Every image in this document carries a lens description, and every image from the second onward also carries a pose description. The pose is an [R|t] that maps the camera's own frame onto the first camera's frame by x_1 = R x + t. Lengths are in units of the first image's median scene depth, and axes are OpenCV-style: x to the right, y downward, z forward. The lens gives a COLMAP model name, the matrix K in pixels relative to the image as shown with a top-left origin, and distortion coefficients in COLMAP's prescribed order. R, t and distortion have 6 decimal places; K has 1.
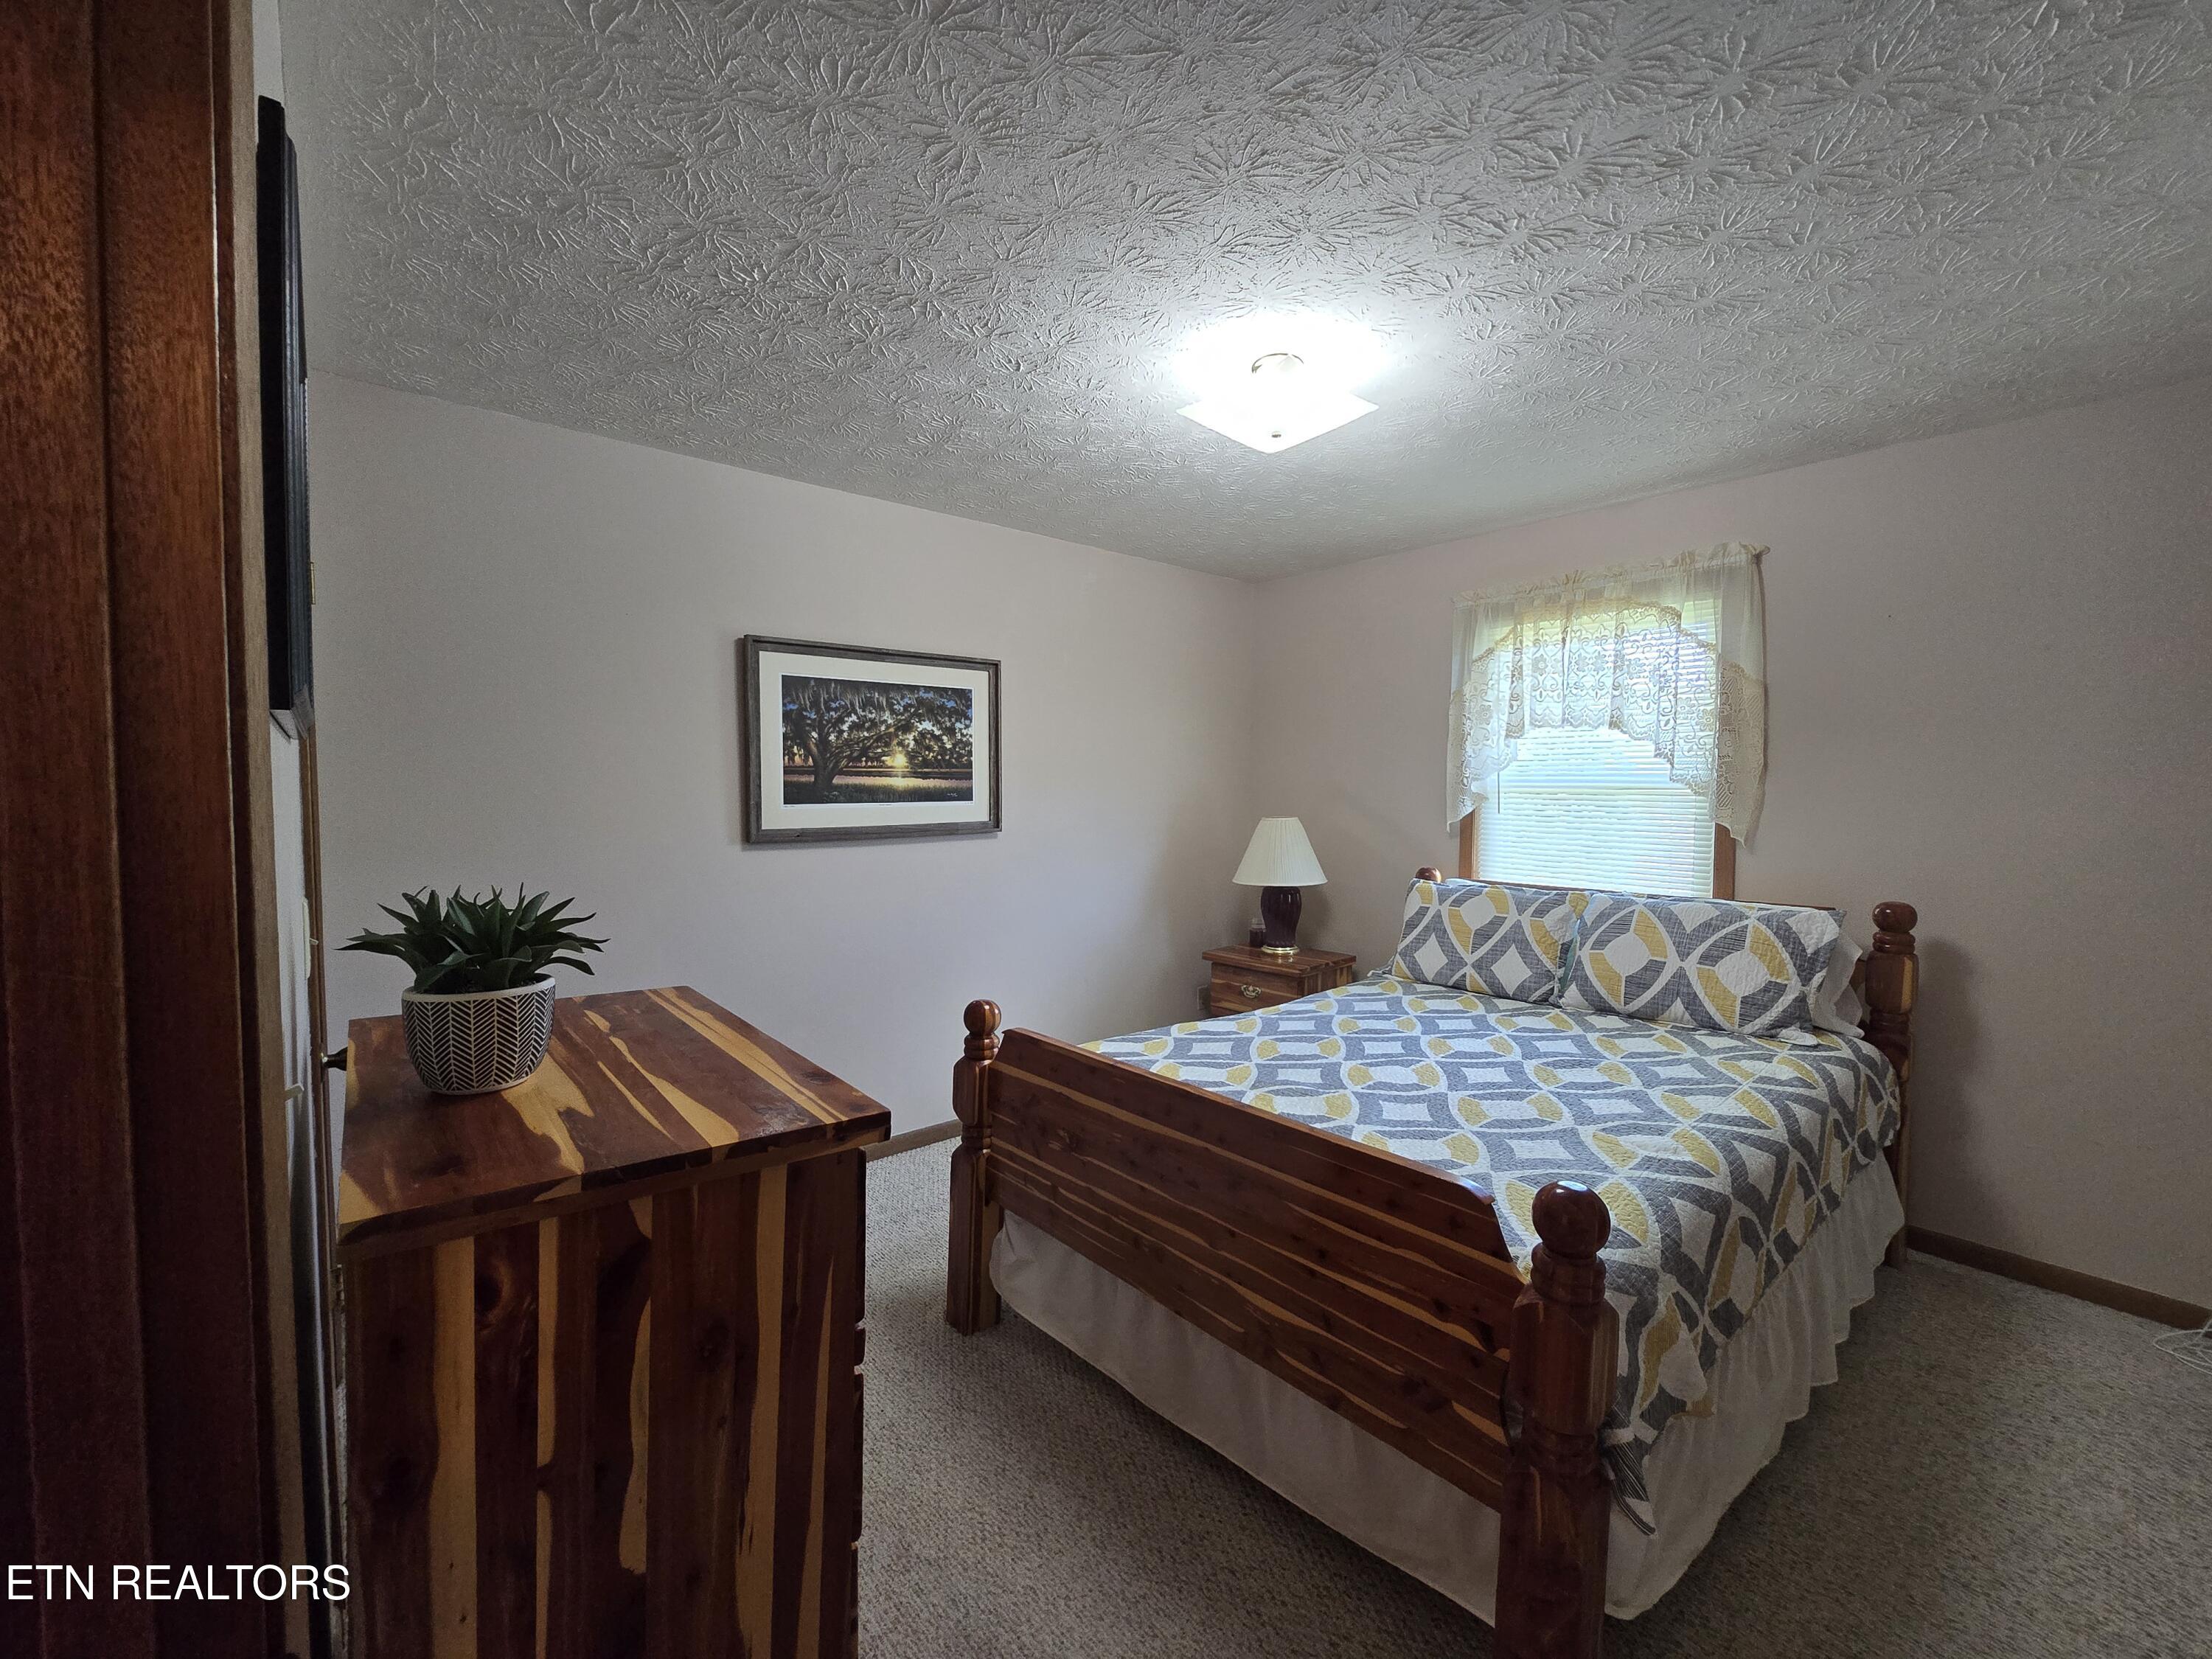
lens RADIAL K [[906.9, 0, 1127.7], [0, 906.9, 831.8], [0, 0, 1]] dist [-0.001491, -0.000152]
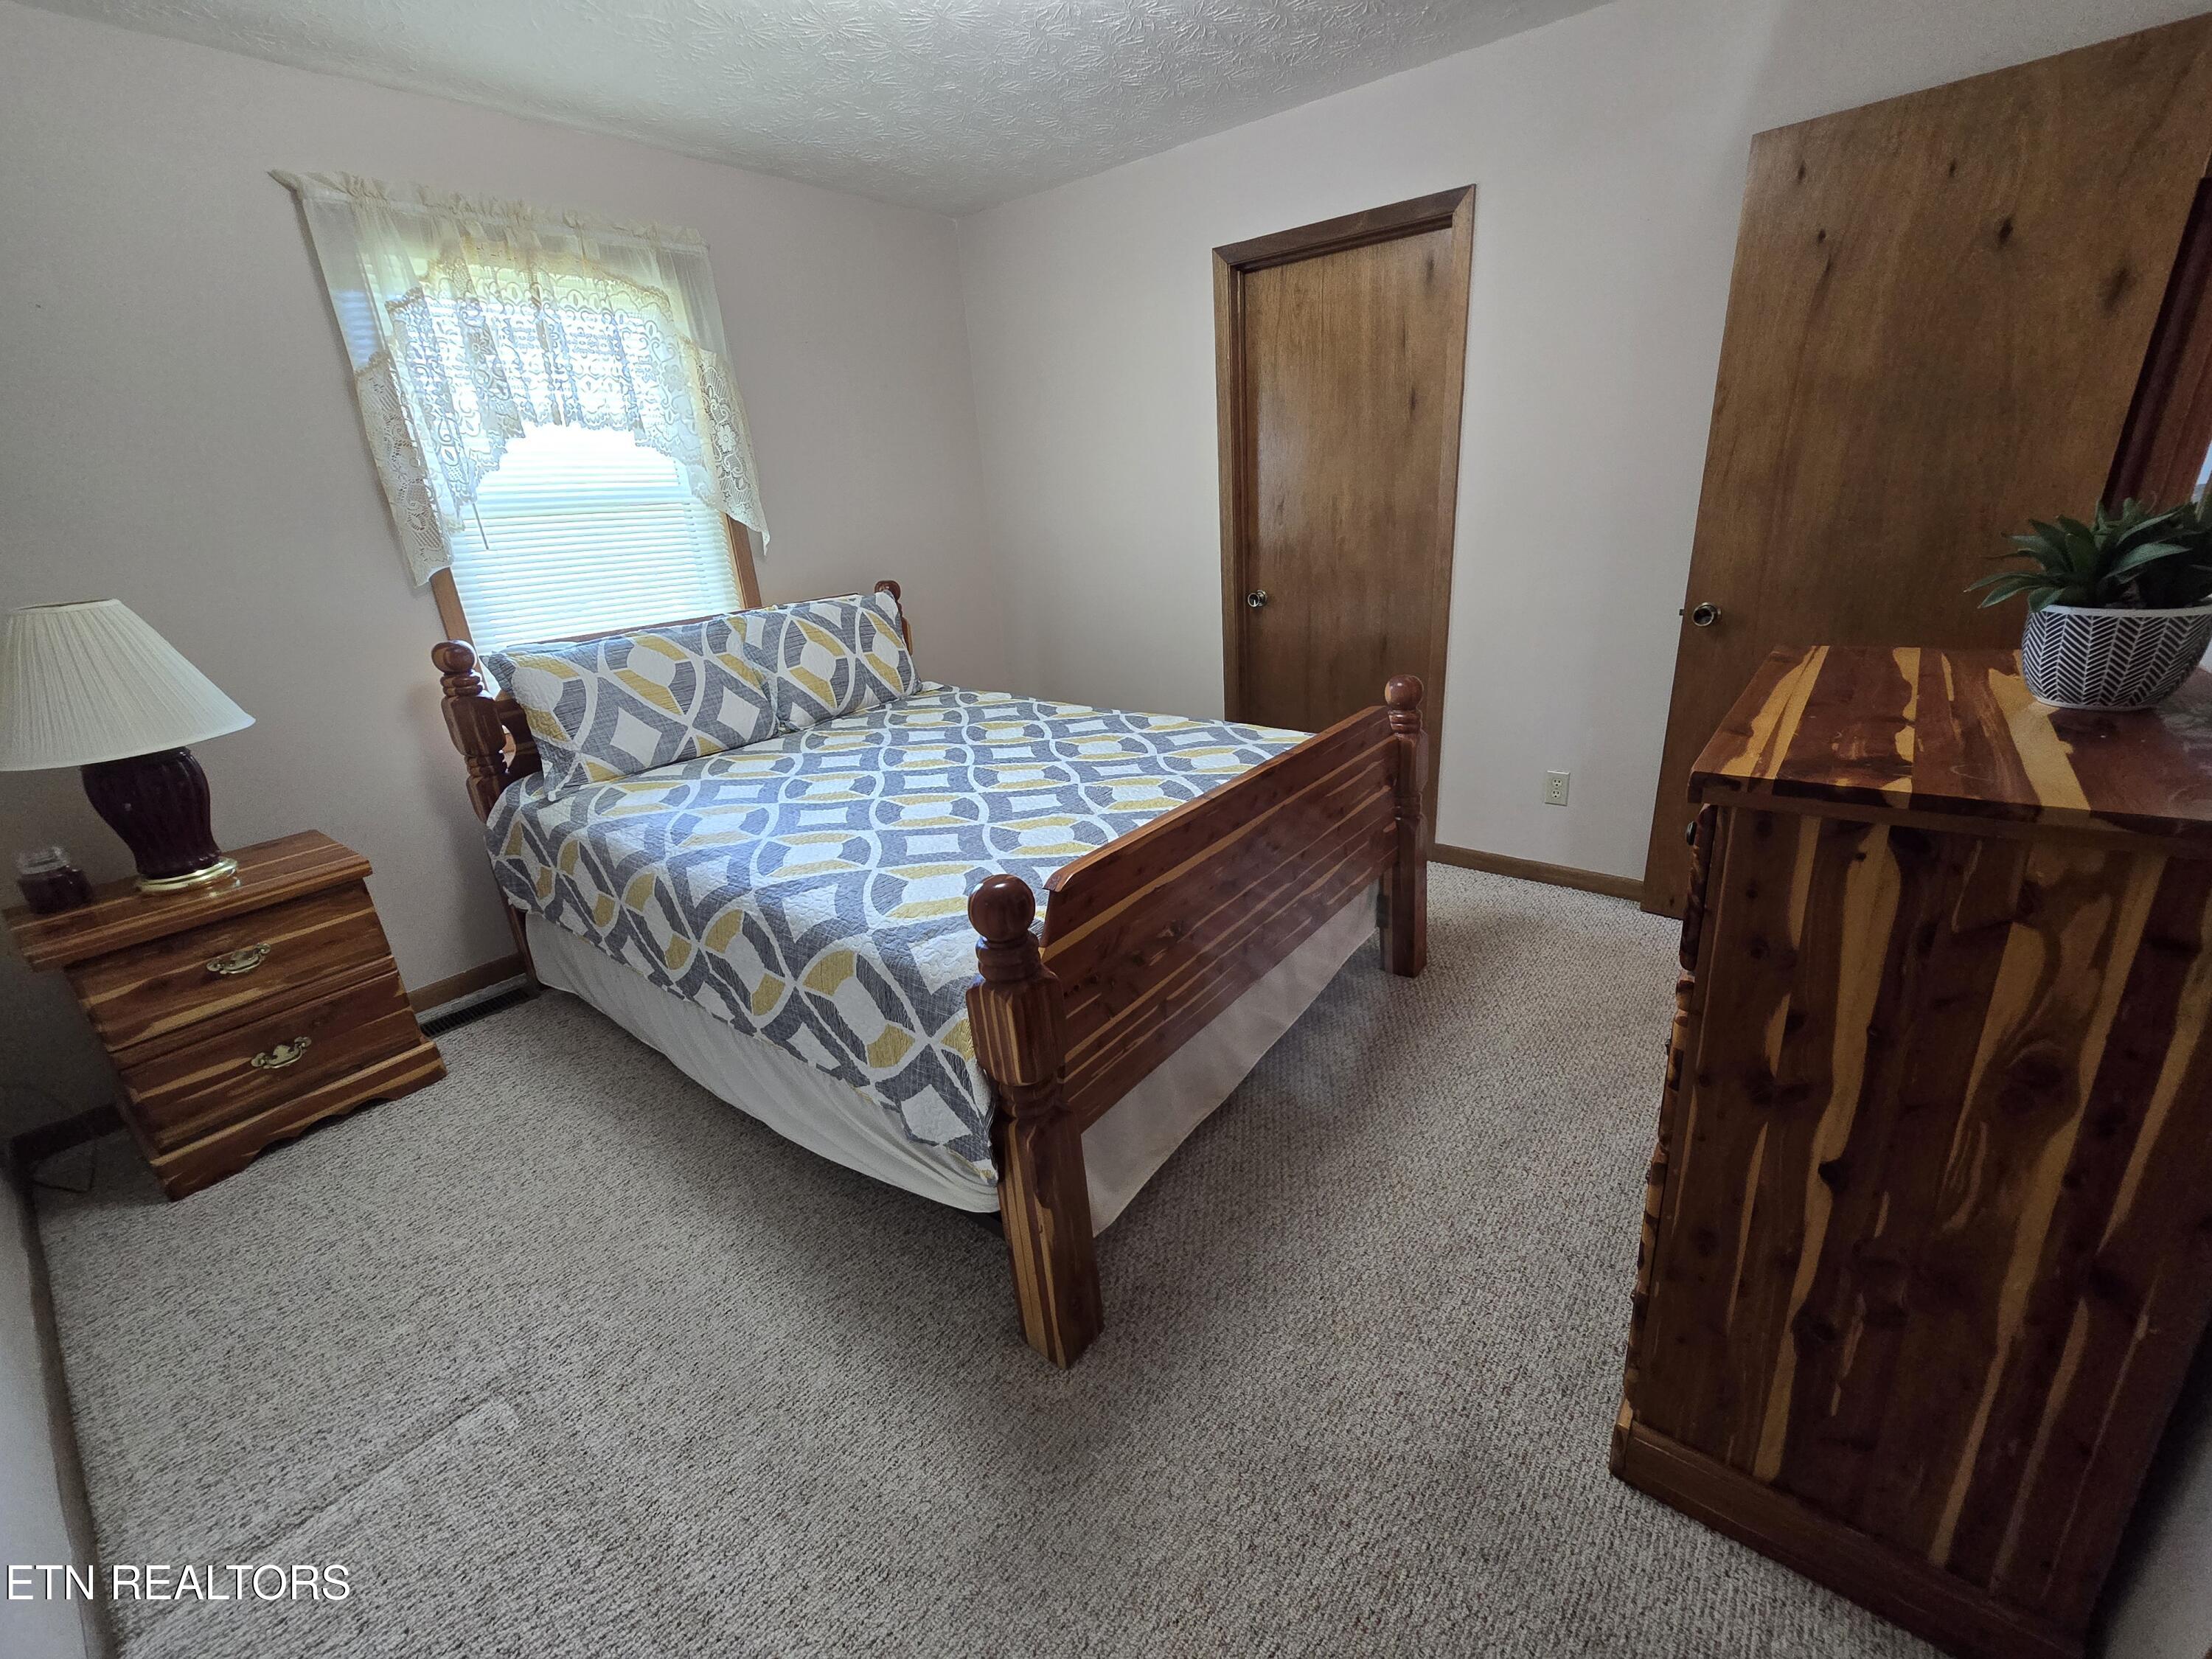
lens RADIAL K [[906.9, 0, 1127.7], [0, 906.9, 831.8], [0, 0, 1]] dist [-0.001491, -0.000152]
pose [[-0.198936, -0.339673, 0.919264, -0.572077], [0.104388, 0.925332, 0.364506, -0.029419], [-0.974437, 0.168473, -0.148624, 0.853579]]
